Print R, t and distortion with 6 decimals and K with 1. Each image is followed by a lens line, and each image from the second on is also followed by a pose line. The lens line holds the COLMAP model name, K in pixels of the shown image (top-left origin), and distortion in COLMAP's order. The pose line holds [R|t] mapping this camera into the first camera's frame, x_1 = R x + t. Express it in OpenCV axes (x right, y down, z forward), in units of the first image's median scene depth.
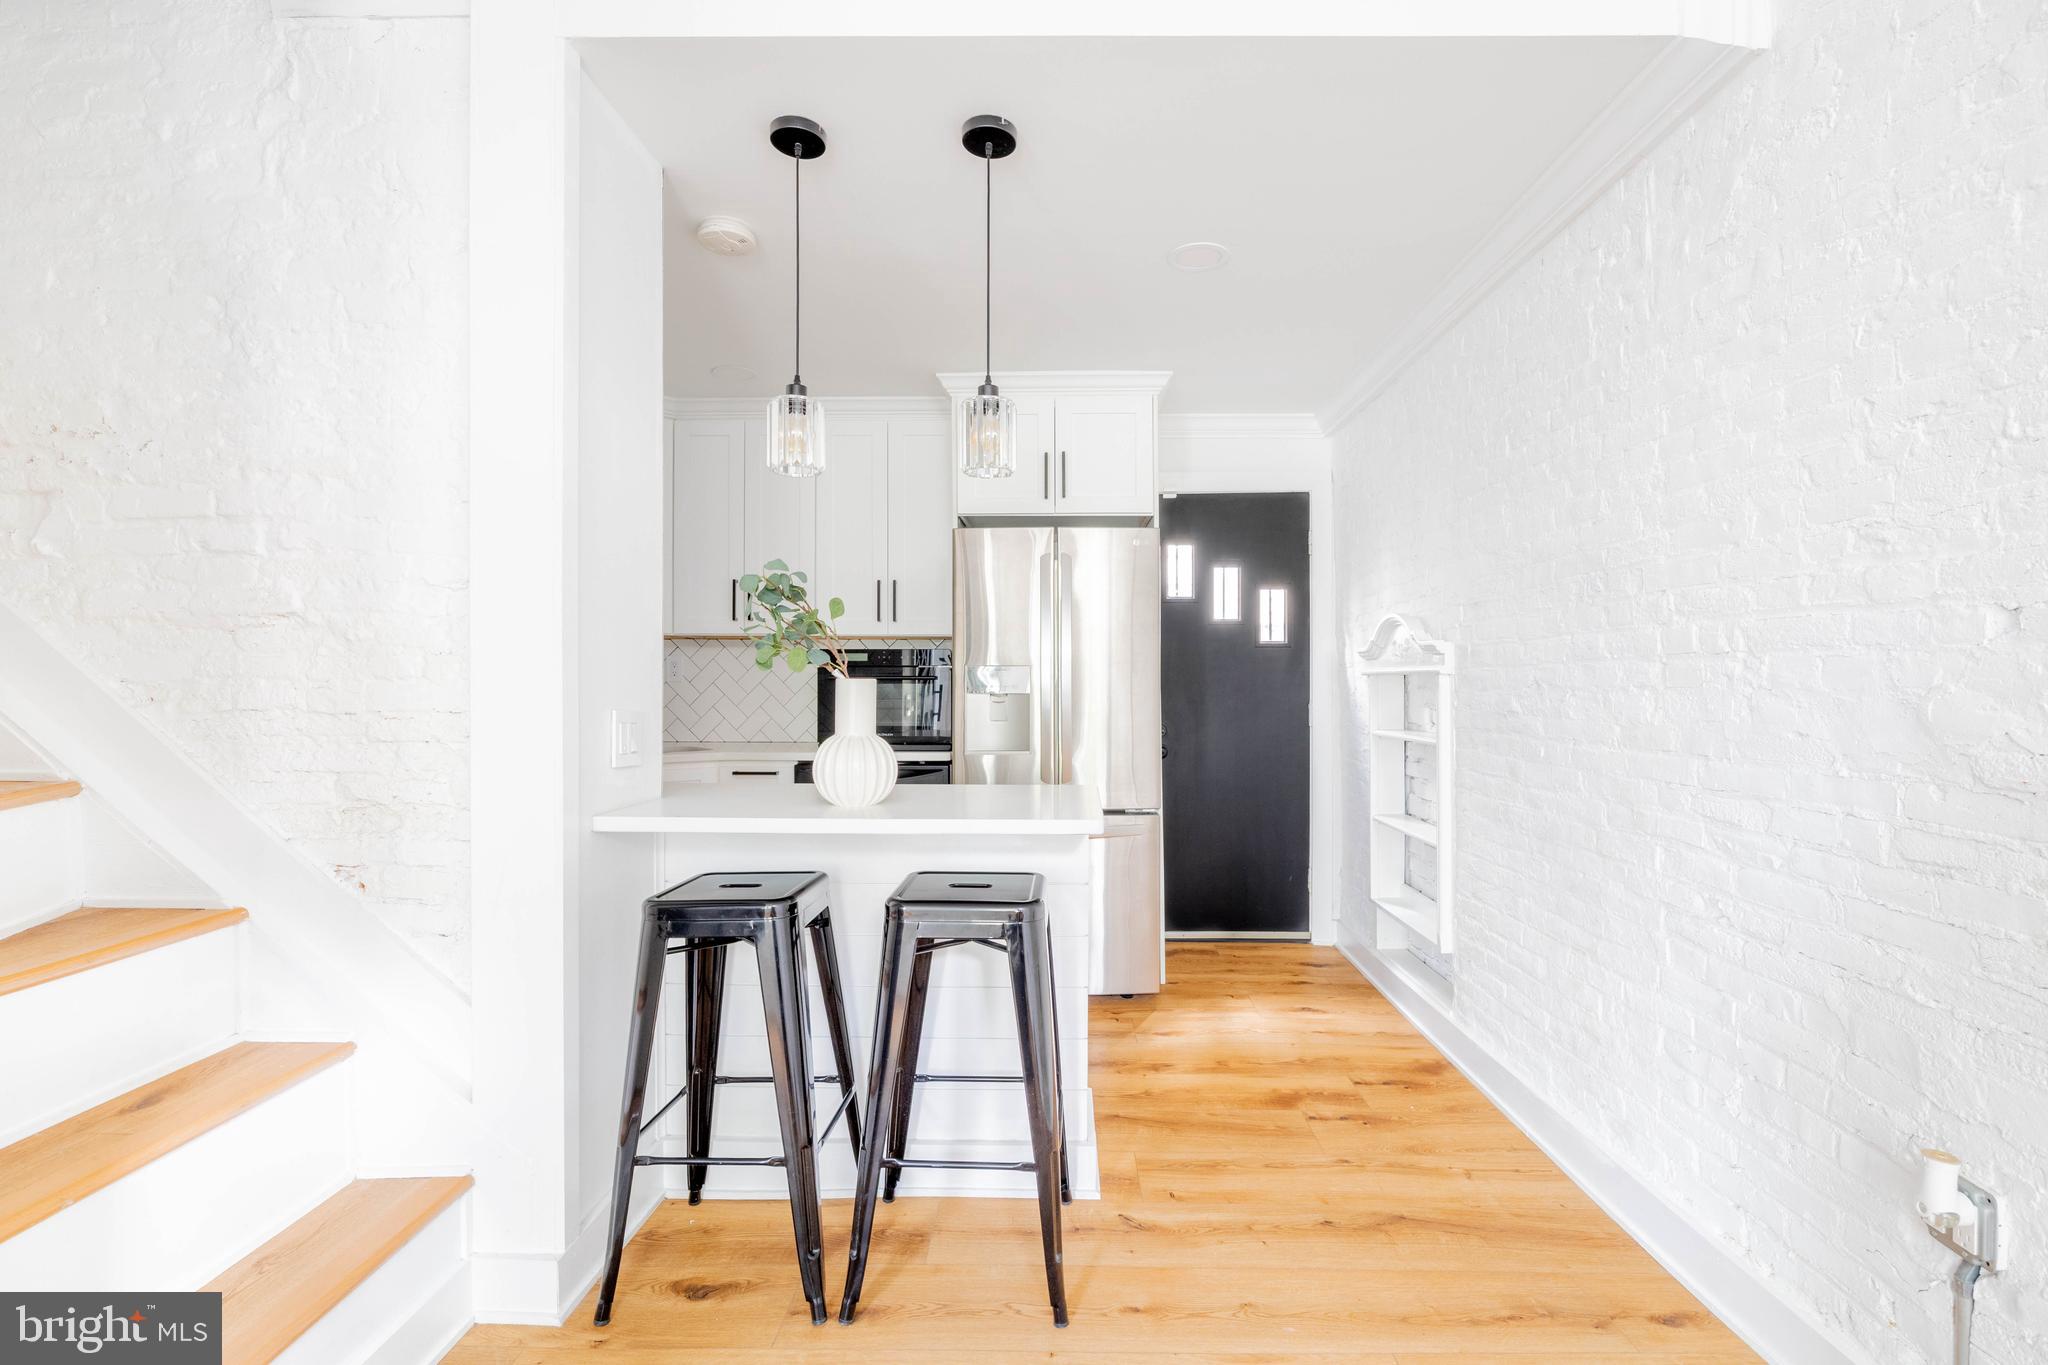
lens RADIAL K [[952.4, 0, 1086.0], [0, 952.4, 679.9], [0, 0, 1]] dist [-0.016380, 0.002636]
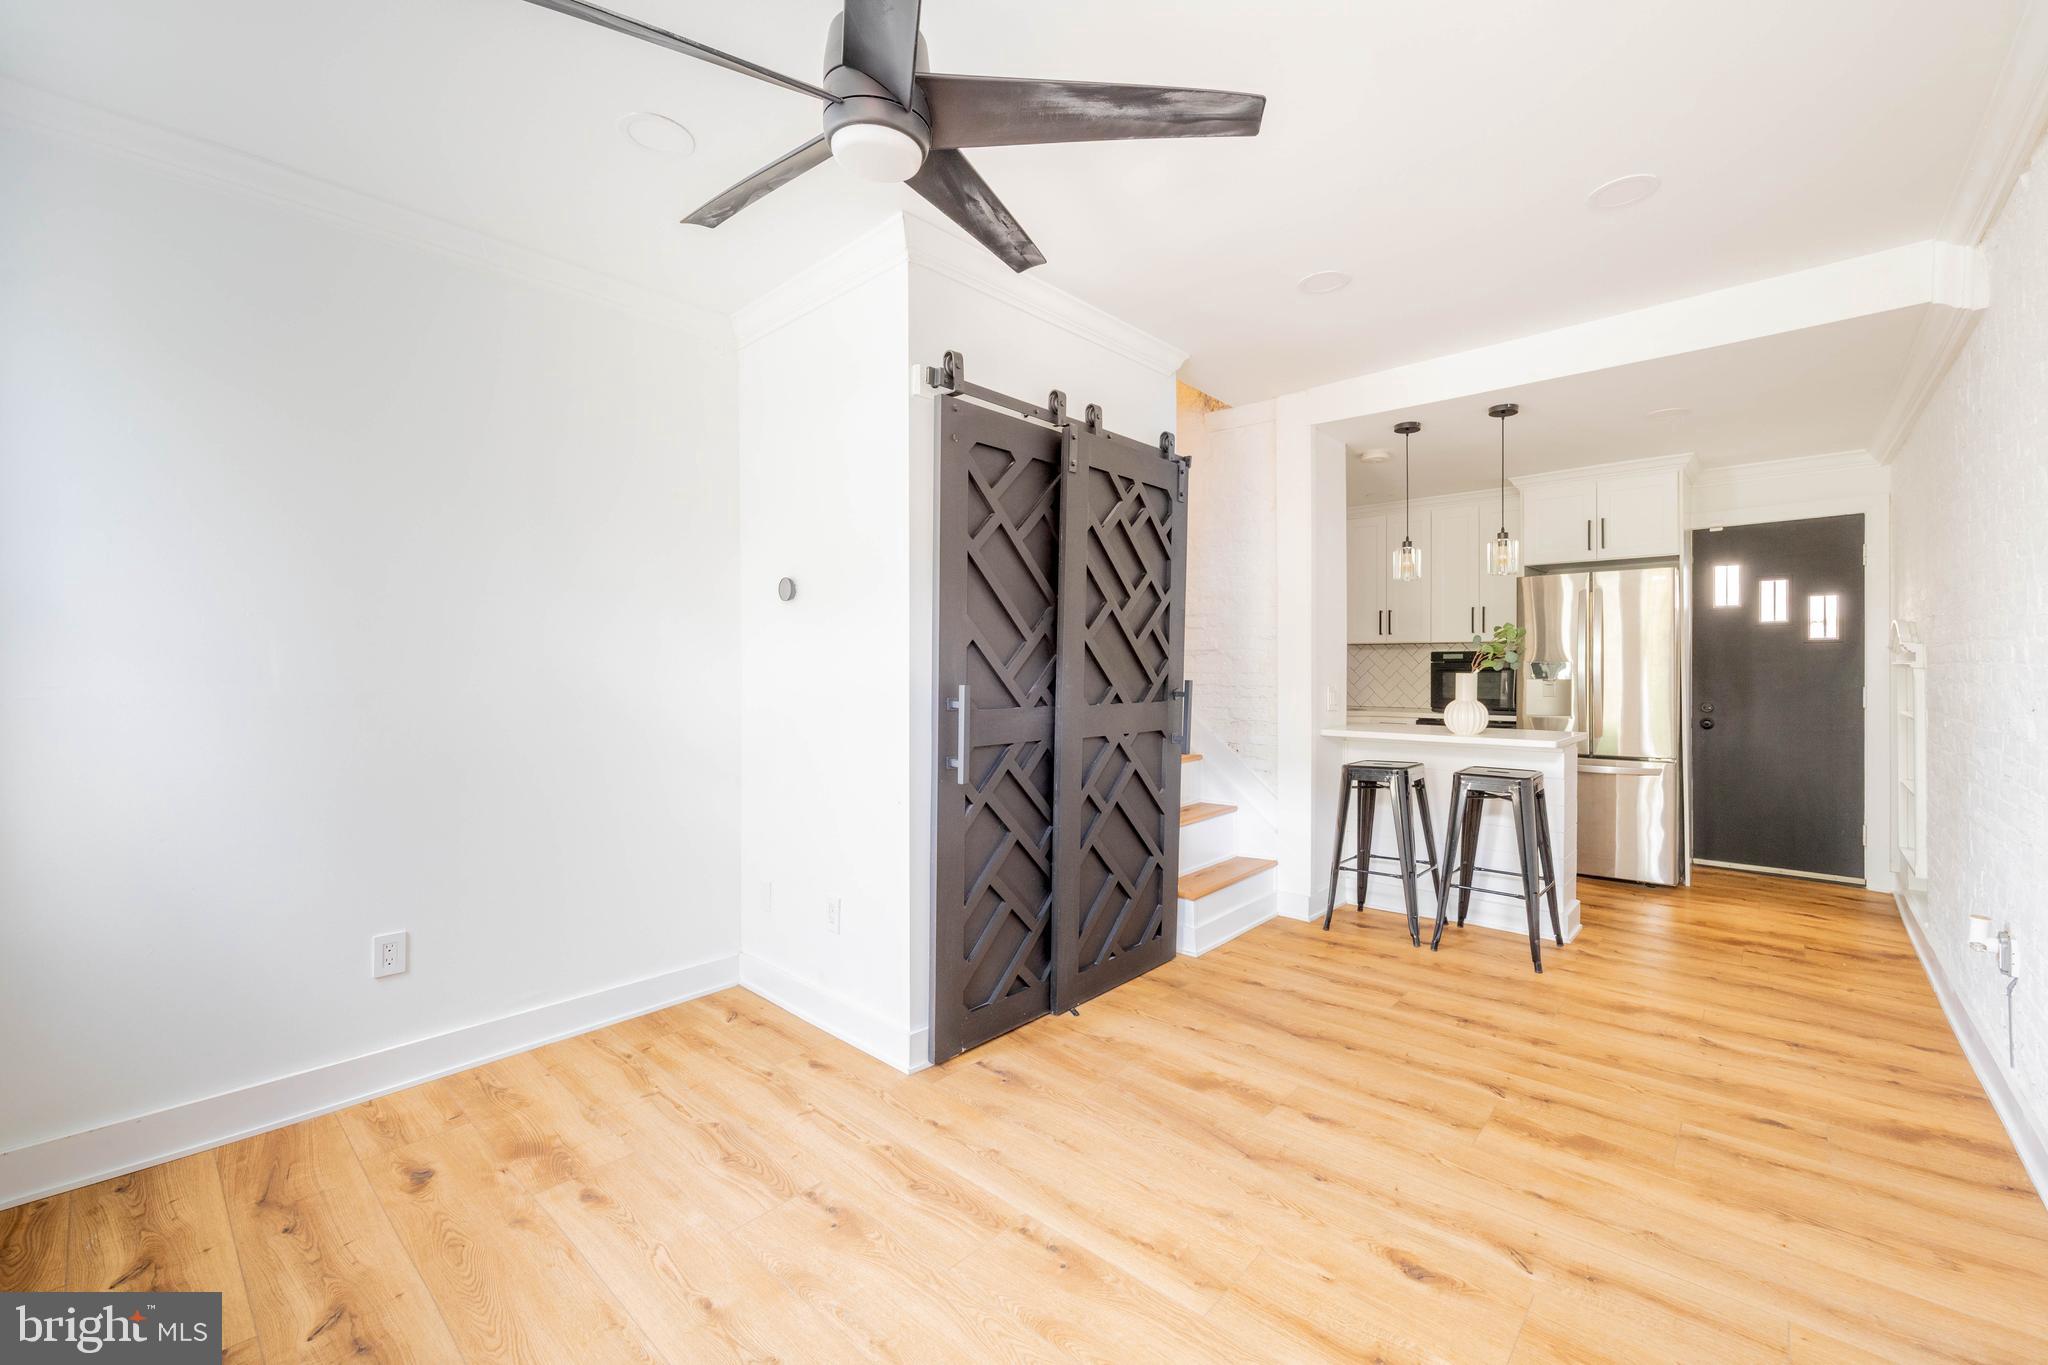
lens RADIAL K [[844.0, 0, 1052.7], [0, 844.0, 669.0], [0, 0, 1]] dist [0.002873, 0.000275]
pose [[0.747525, 0.001392, -0.664232, 0.291361], [0.004278, 0.999967, 0.006911, -0.020721], [0.664219, -0.008008, 0.747495, -0.775381]]
